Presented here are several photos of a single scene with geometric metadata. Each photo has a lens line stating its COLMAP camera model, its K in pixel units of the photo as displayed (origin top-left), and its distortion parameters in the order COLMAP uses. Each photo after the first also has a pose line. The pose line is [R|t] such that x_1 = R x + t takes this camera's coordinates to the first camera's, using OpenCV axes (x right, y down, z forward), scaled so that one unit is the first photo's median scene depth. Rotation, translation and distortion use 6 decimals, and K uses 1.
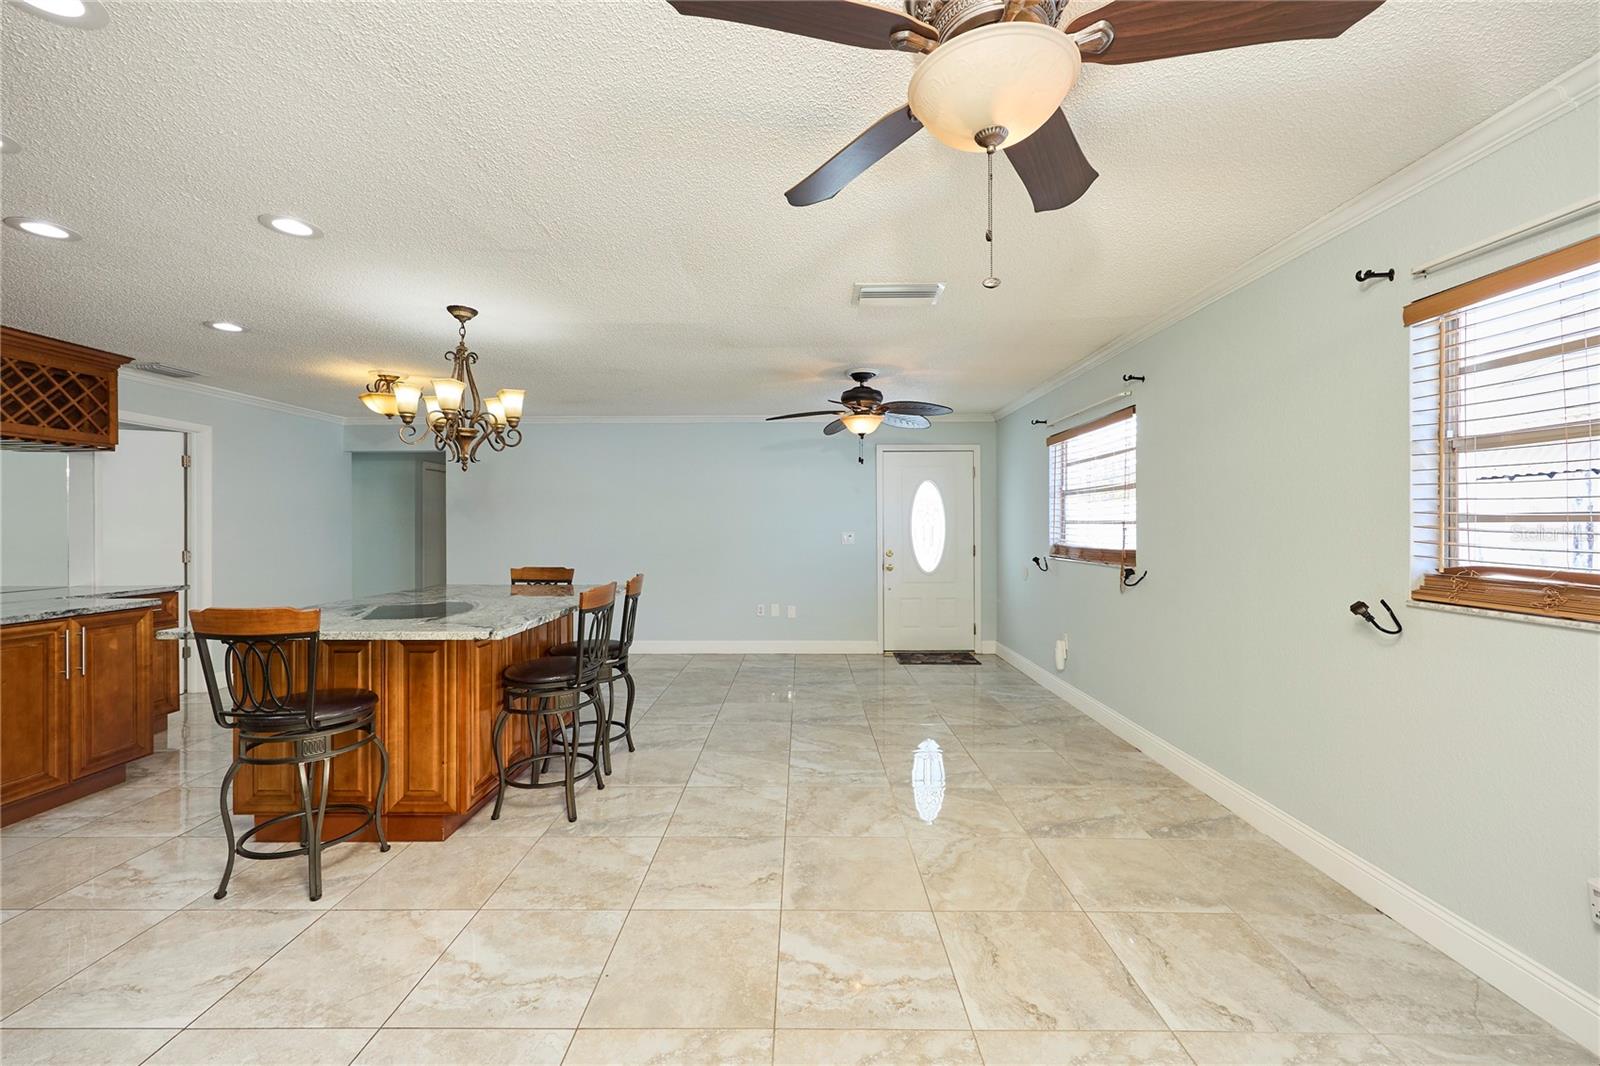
lens RADIAL K [[641.6, 0, 800.7], [0, 641.6, 524.2], [0, 0, 1]] dist [0.002310, 0.000491]
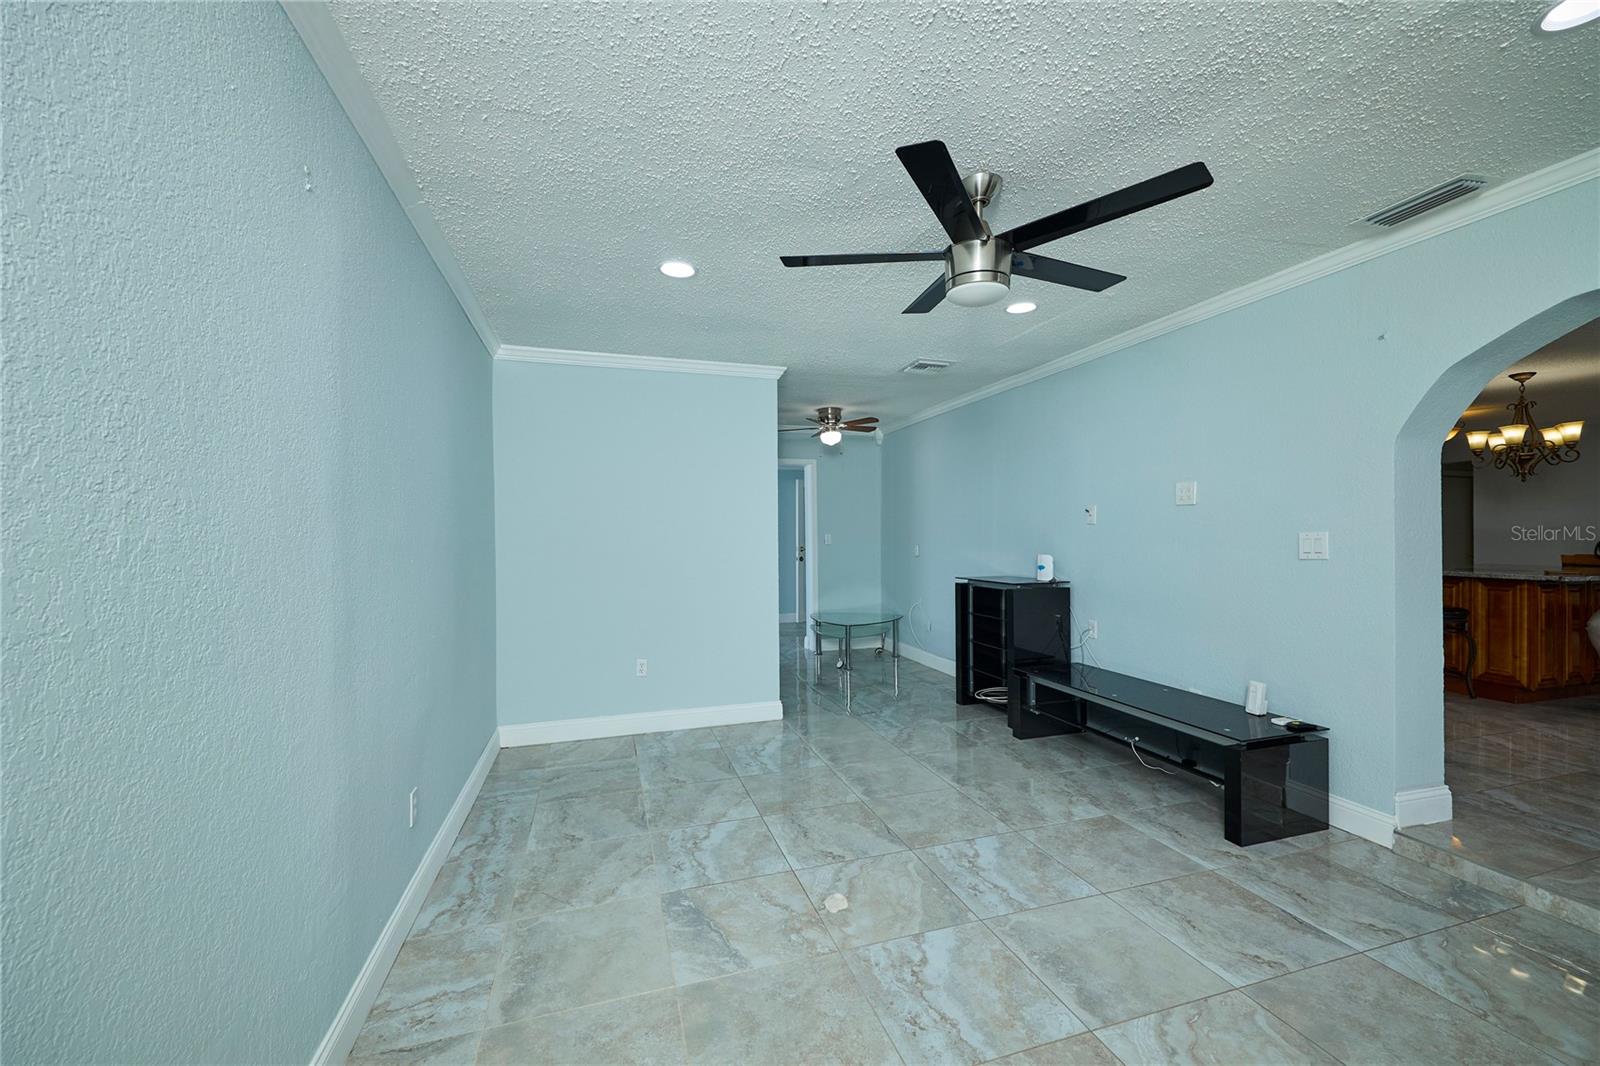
lens RADIAL K [[641.6, 0, 795.5], [0, 641.6, 542.3], [0, 0, 1]] dist [0.002310, 0.000491]
pose [[0.298074, 0.008670, -0.954503, 0.442266], [0.011283, 0.999857, 0.012606, 0.020327], [0.954476, -0.014527, 0.297934, -1.171704]]
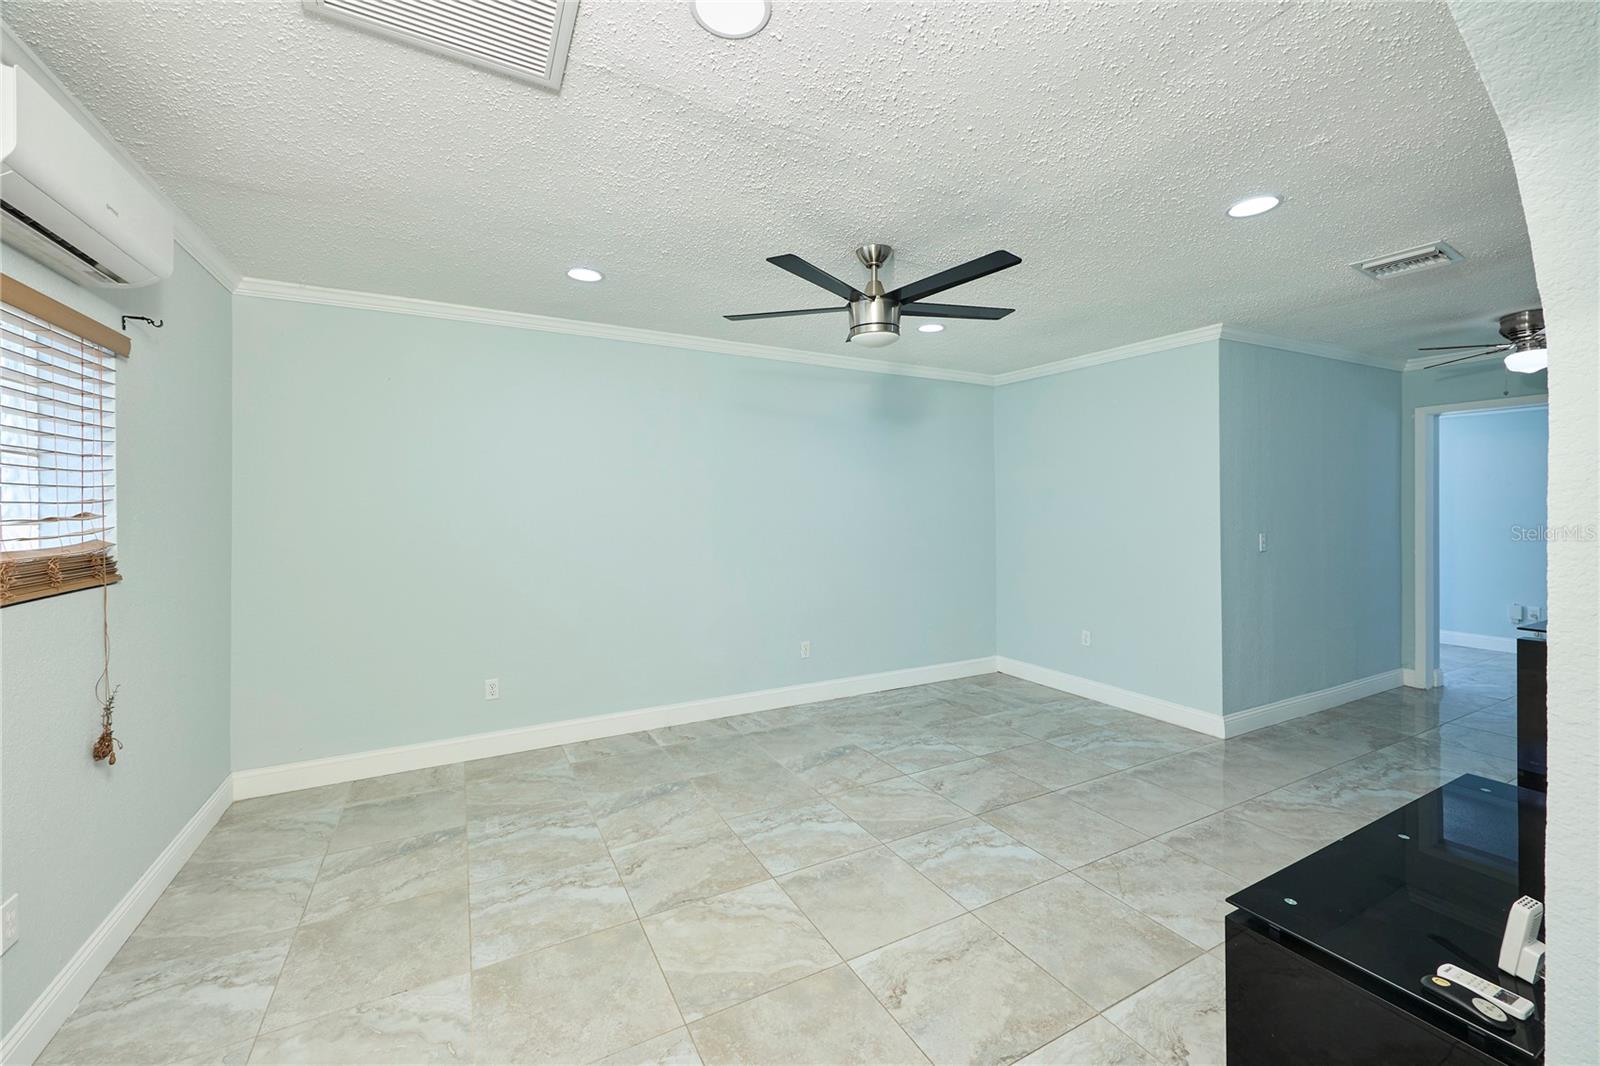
lens RADIAL K [[641.6, 0, 805.5], [0, 641.6, 524.0], [0, 0, 1]] dist [0.002310, 0.000491]
pose [[-0.877508, 0.017888, -0.479228, 0.139989], [0.005494, 0.999613, 0.027252, -0.072216], [0.479530, 0.021281, -0.877267, 1.966545]]
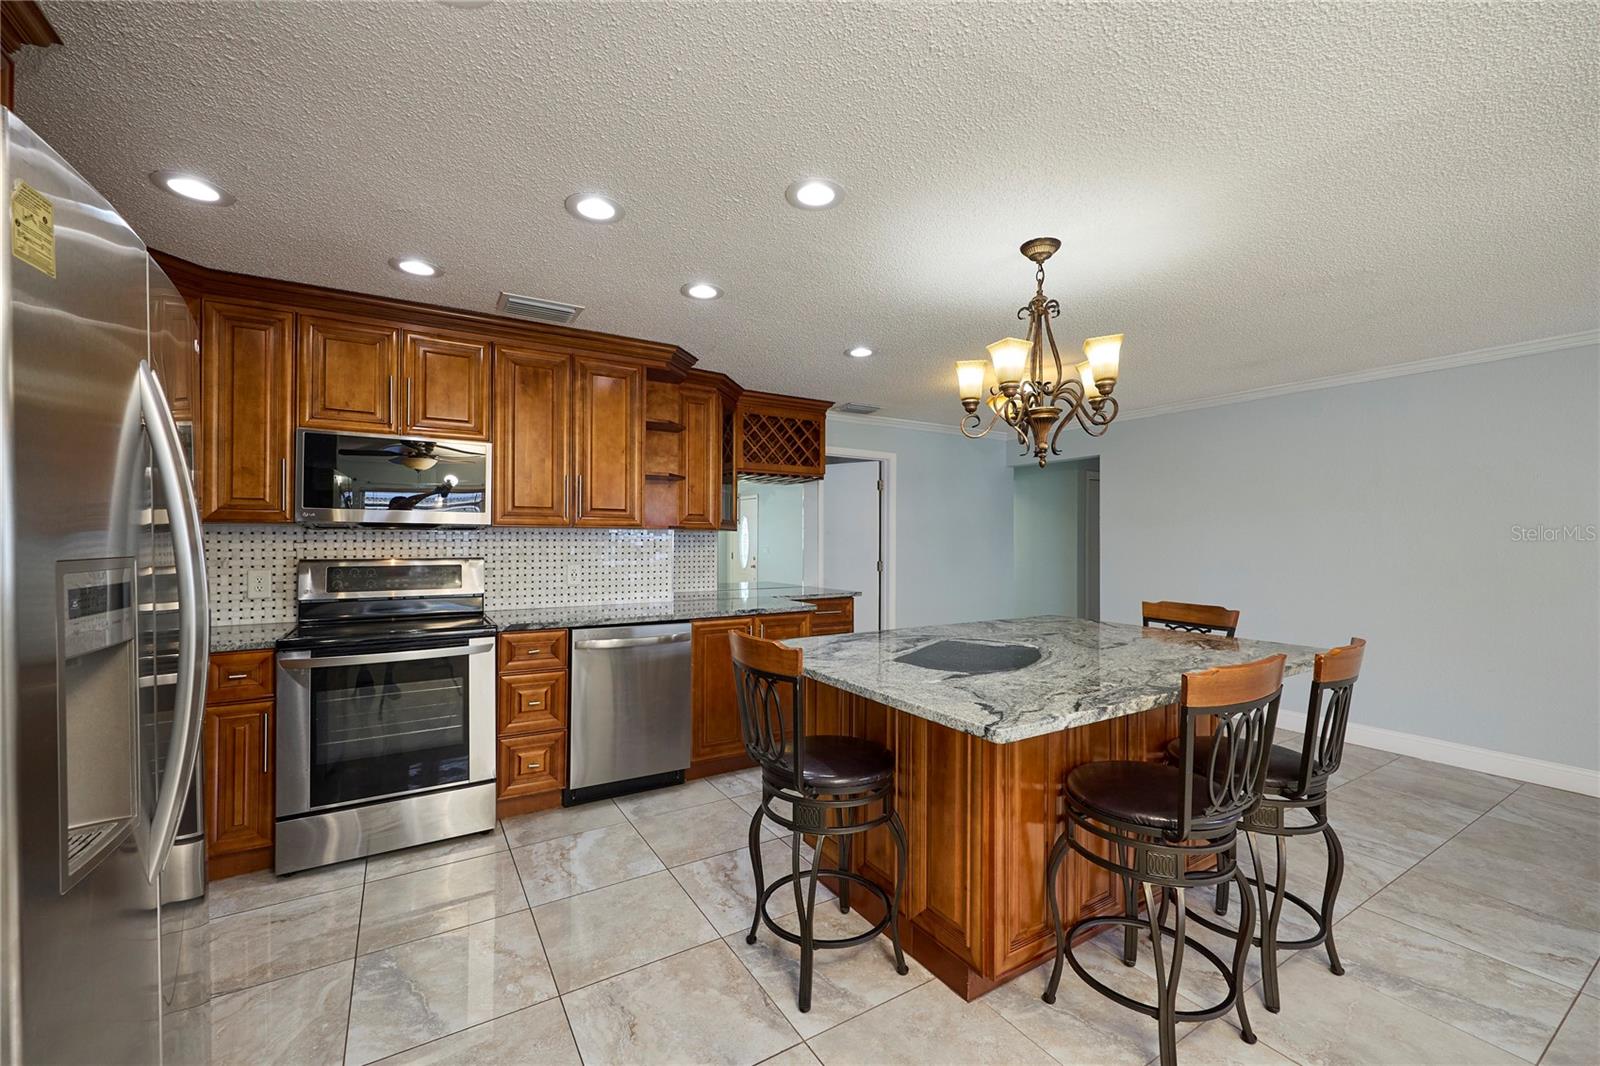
lens RADIAL K [[641.6, 0, 798.1], [0, 641.6, 536.3], [0, 0, 1]] dist [0.002310, 0.000491]
pose [[0.527813, 0.001240, -0.849360, -0.060033], [-0.003798, 0.999992, -0.000900, -0.003828], [0.849352, 0.003701, 0.527814, 0.425736]]
